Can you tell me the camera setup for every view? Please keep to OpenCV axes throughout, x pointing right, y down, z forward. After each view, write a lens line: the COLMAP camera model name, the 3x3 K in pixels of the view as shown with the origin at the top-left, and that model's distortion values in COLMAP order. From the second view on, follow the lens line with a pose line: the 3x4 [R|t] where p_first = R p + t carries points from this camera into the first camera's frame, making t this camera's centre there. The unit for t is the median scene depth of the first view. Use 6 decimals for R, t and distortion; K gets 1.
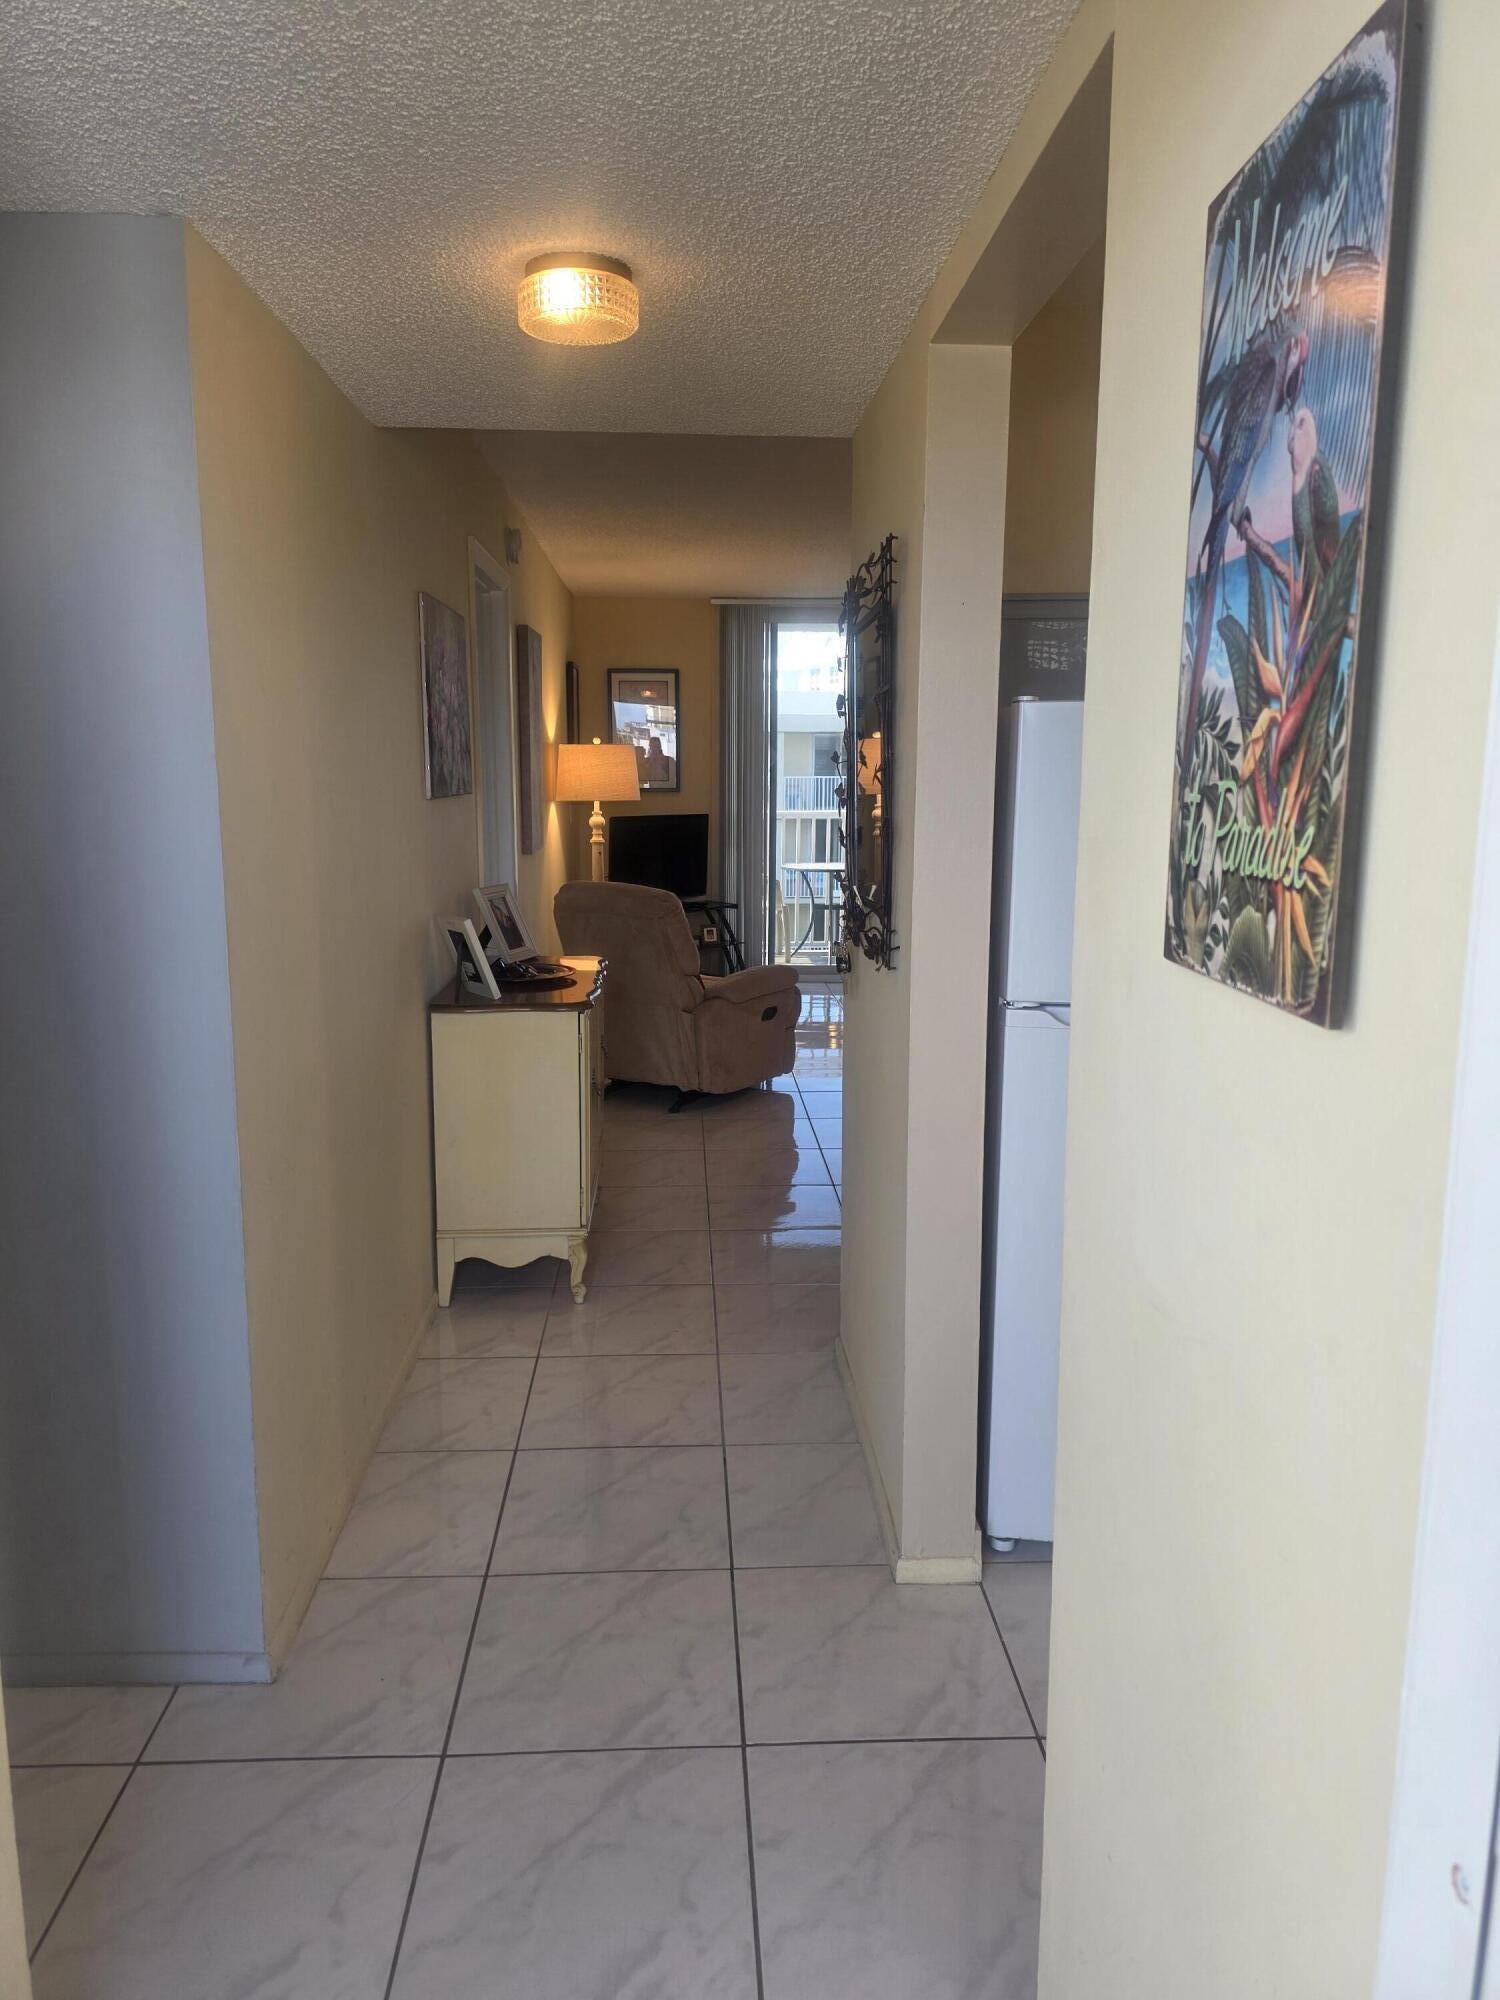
lens RADIAL K [[1344.3, 0, 734.9], [0, 1344.3, 967.8], [0, 0, 1]] dist [0.071154, 0.000162]
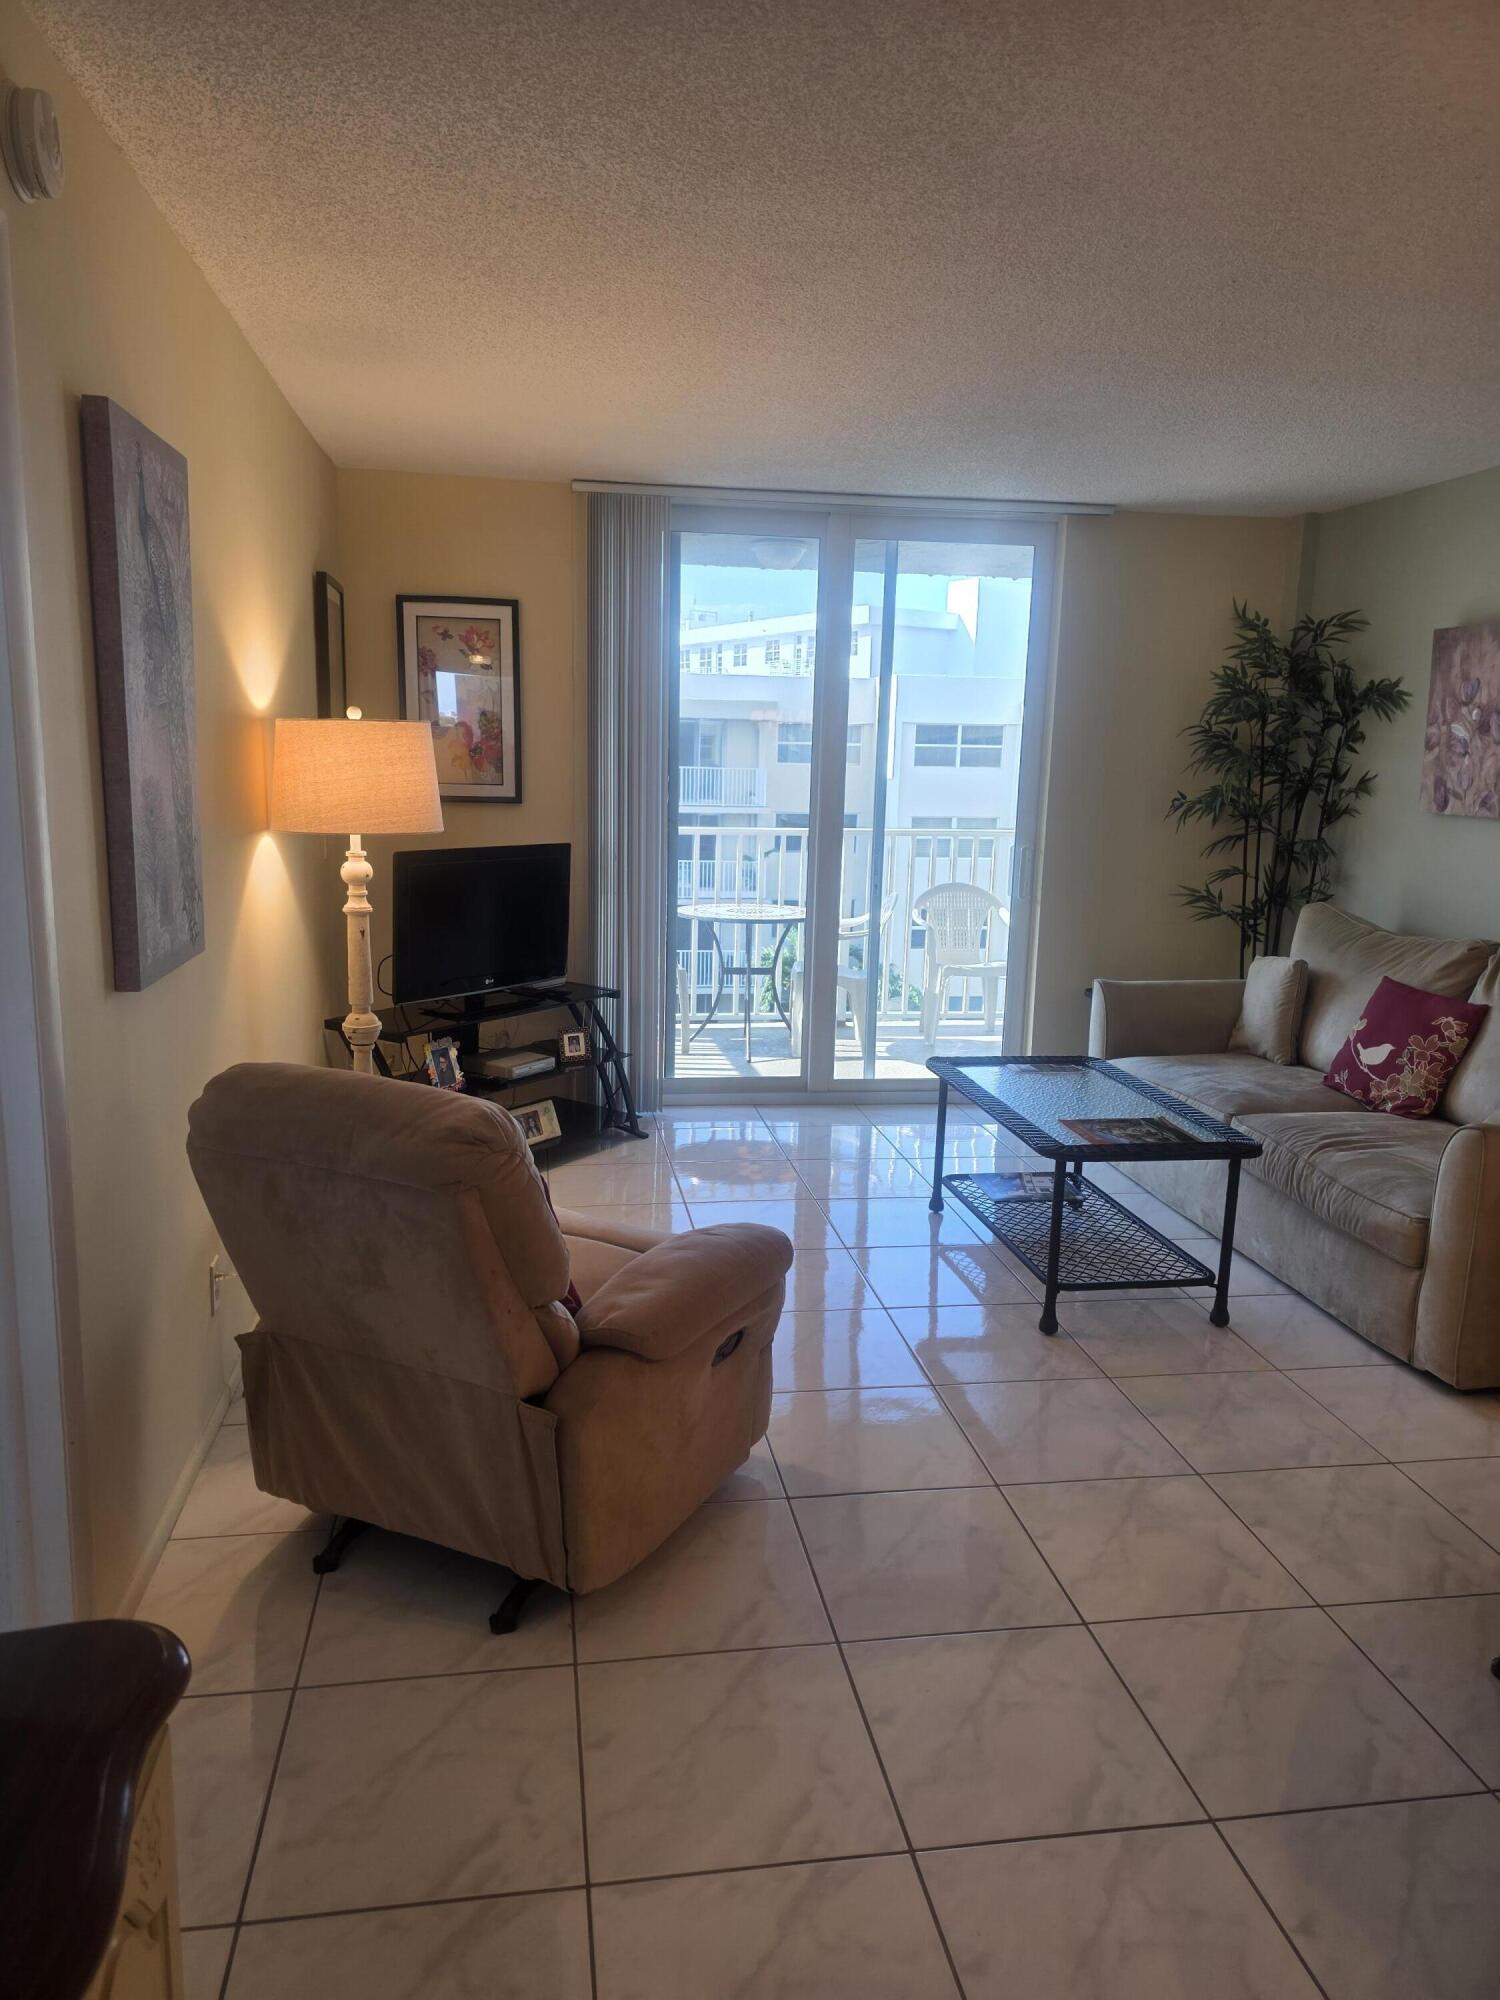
lens RADIAL K [[1335.6, 0, 746.7], [0, 1335.6, 967.8], [0, 0, 1]] dist [0.140187, -0.185770]
pose [[0.992174, 0.000261, 0.124865, -0.019582], [-0.001609, 0.999941, 0.010699, -0.078970], [-0.124855, -0.010816, 0.992116, 0.478424]]
